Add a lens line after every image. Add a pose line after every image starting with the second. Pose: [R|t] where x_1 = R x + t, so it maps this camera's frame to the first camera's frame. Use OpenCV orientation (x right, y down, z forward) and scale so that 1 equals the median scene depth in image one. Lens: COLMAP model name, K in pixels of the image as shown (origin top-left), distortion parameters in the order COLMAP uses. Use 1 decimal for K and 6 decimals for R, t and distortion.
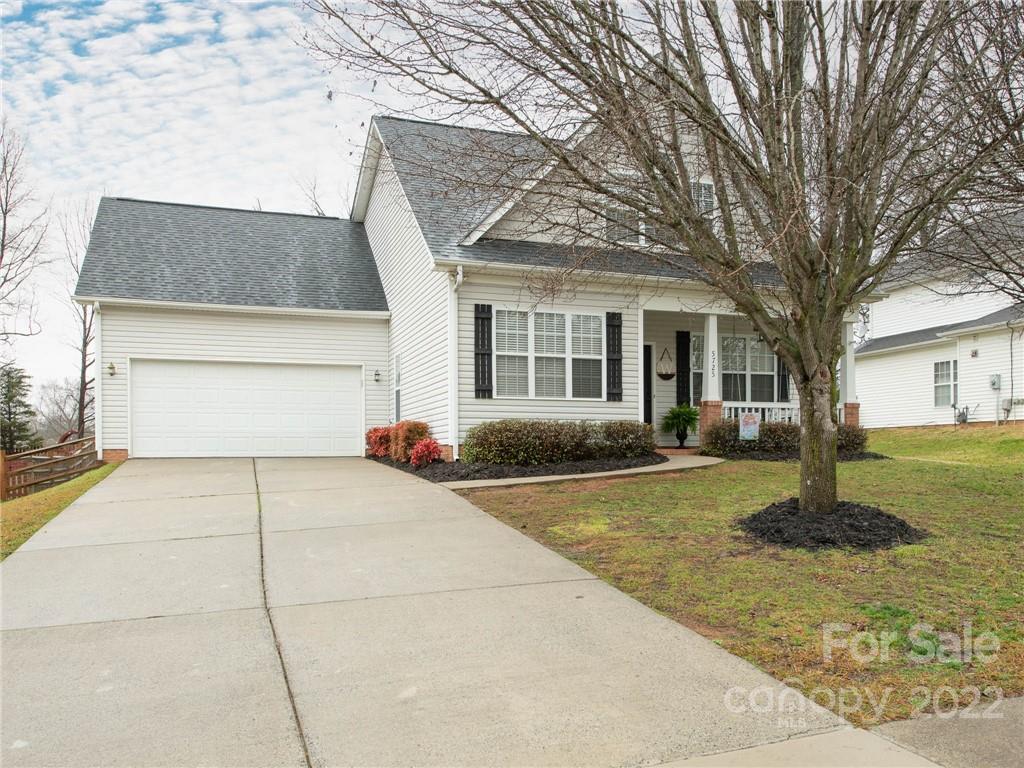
lens RADIAL K [[819.1, 0, 511.3], [0, 819.1, 436.6], [0, 0, 1]] dist [-0.002439, 0.000359]
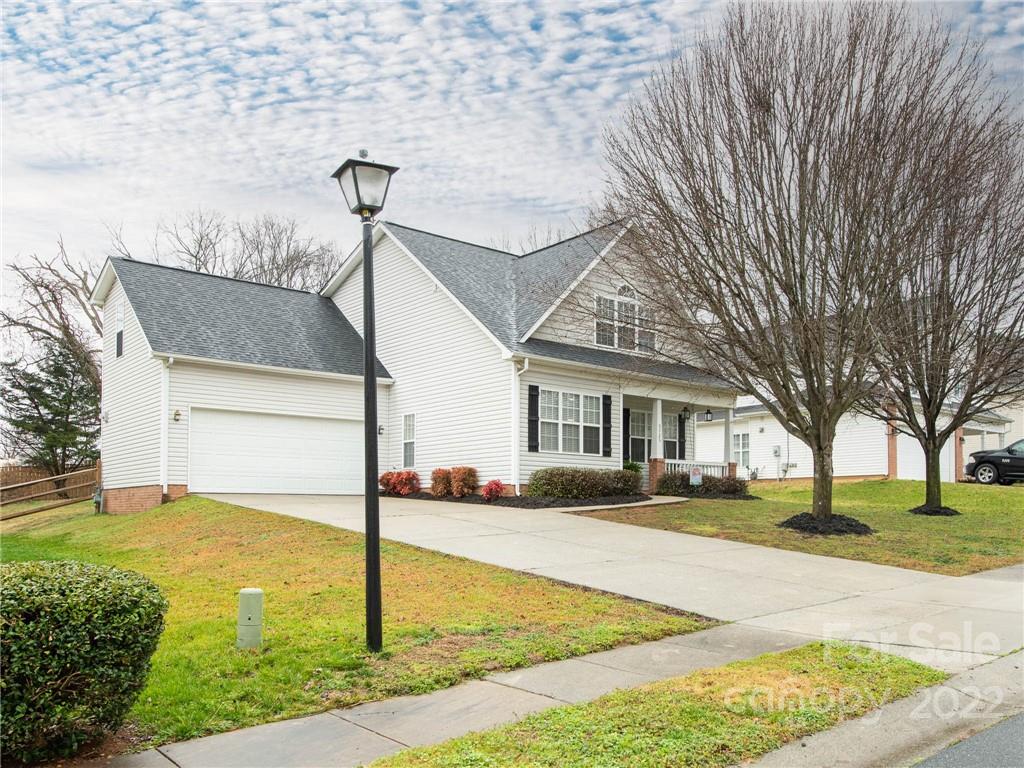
lens RADIAL K [[819.1, 0, 511.3], [0, 819.1, 436.6], [0, 0, 1]] dist [-0.002439, 0.000359]
pose [[0.942145, 0.038428, 0.332997, -0.514569], [-0.015812, 0.997396, -0.070365, 0.025604], [-0.334834, 0.061028, 0.940299, -0.297295]]
